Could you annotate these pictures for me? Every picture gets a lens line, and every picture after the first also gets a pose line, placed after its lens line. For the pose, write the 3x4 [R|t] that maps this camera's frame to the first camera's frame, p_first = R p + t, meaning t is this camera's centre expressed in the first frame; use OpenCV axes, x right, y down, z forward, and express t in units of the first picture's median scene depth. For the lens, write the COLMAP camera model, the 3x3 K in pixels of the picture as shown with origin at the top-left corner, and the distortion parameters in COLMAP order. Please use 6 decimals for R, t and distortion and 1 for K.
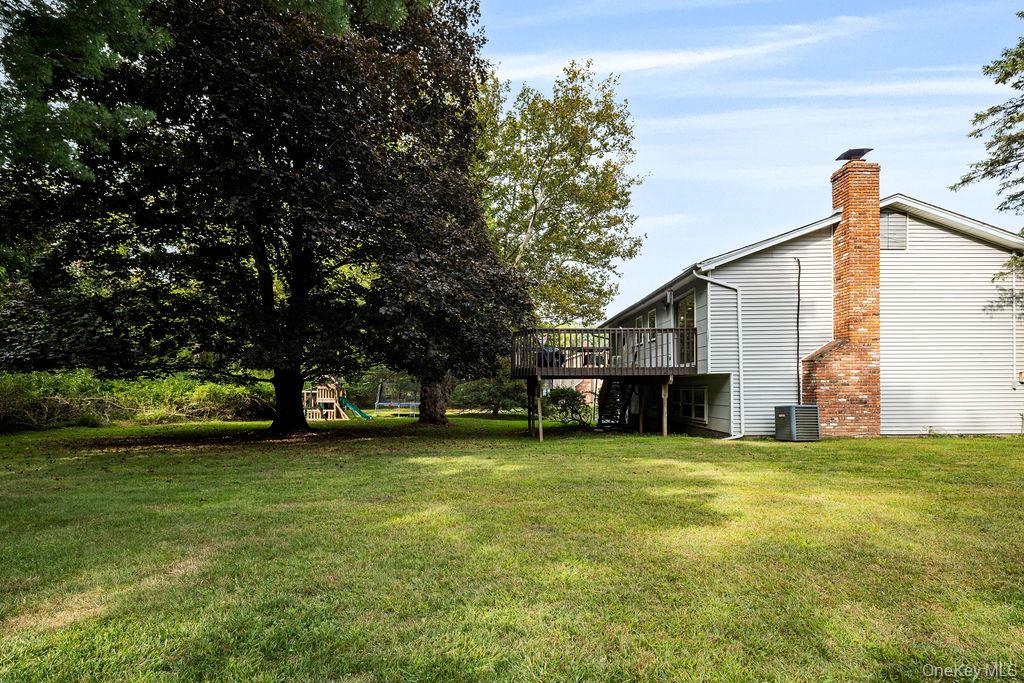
lens RADIAL K [[495.9, 0, 502.7], [0, 495.9, 387.5], [0, 0, 1]] dist [0.011962, -0.000297]
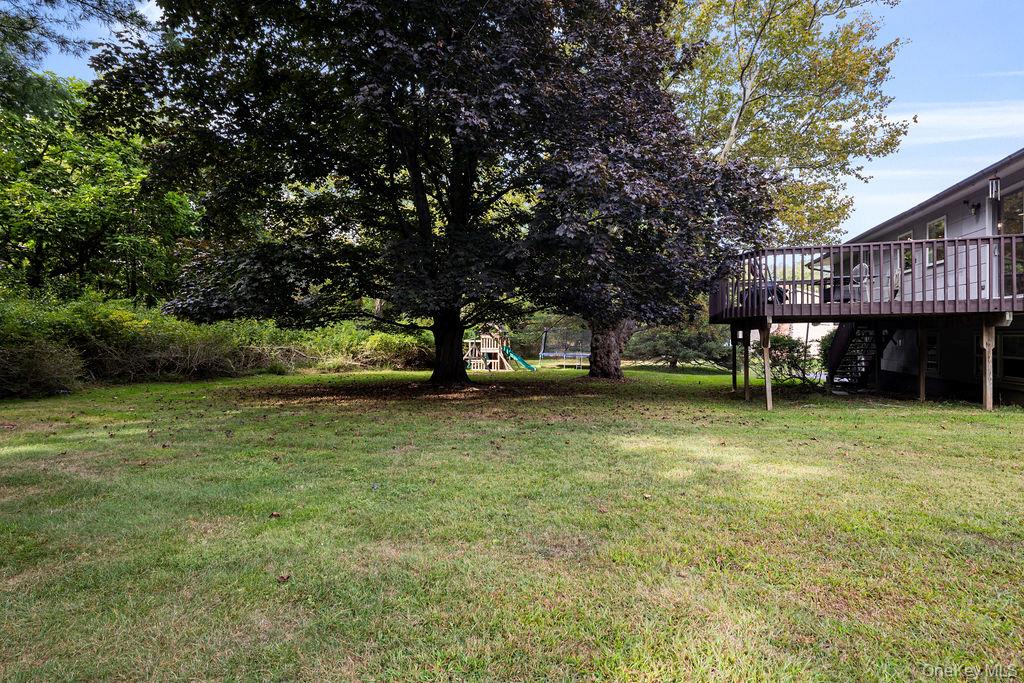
lens RADIAL K [[495.9, 0, 511.4], [0, 495.9, 341.7], [0, 0, 1]] dist [0.011962, -0.000297]
pose [[0.953699, -0.001644, -0.300757, -0.041784], [0.004056, 0.999964, 0.007394, 0.003894], [0.300734, -0.008272, 0.953672, 0.144929]]
